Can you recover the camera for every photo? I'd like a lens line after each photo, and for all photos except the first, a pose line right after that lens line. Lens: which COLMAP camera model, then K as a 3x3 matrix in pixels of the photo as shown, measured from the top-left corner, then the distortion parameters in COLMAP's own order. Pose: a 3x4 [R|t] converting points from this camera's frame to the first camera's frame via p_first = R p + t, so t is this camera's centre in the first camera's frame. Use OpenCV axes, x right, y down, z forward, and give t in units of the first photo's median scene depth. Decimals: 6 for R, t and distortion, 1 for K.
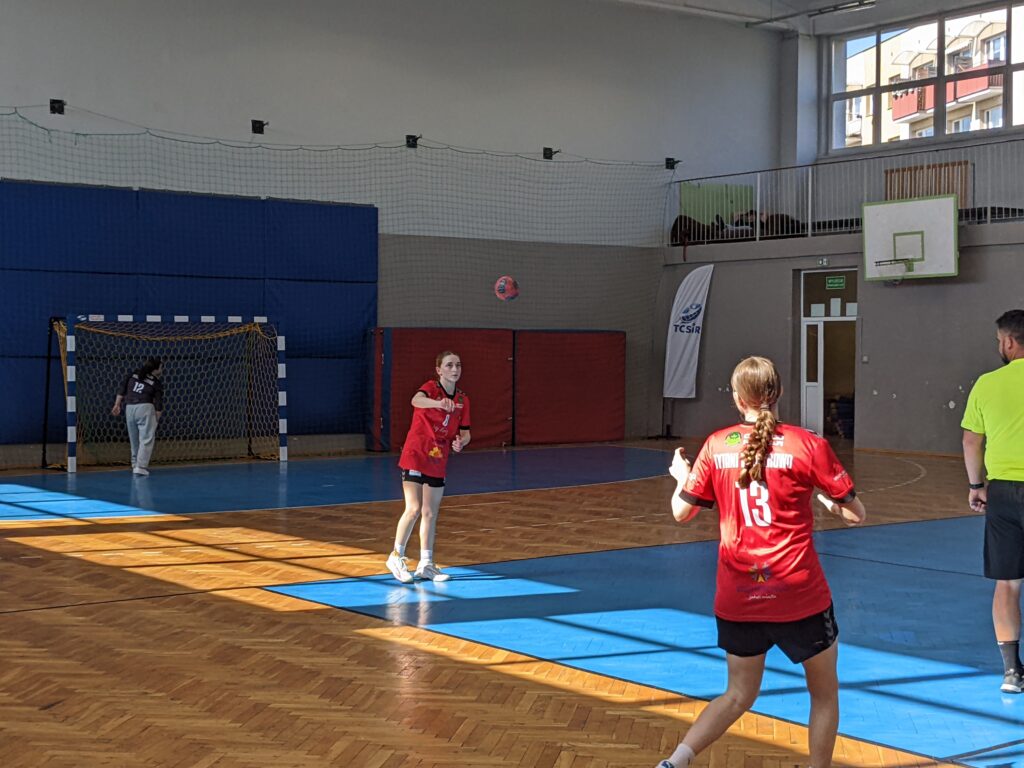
lens RADIAL K [[1588.1, 0, 542.0], [0, 1588.1, 382.6], [0, 0, 1]] dist [0.201561, -0.792788]
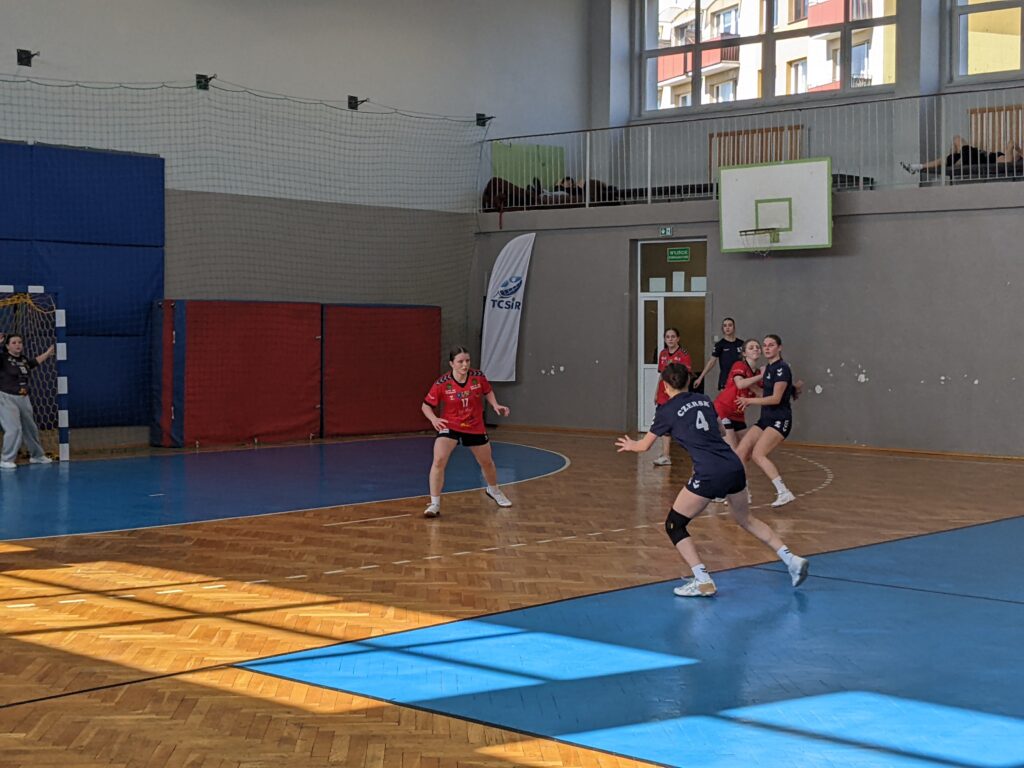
lens RADIAL K [[1615.4, 0, 511.0], [0, 1615.4, 368.0], [0, 0, 1]] dist [0.207961, -0.917437]
pose [[0.983201, -0.001238, 0.182521, -0.077862], [0.000243, 0.999985, 0.005474, -0.003086], [-0.182525, -0.005337, 0.983187, 0.111494]]
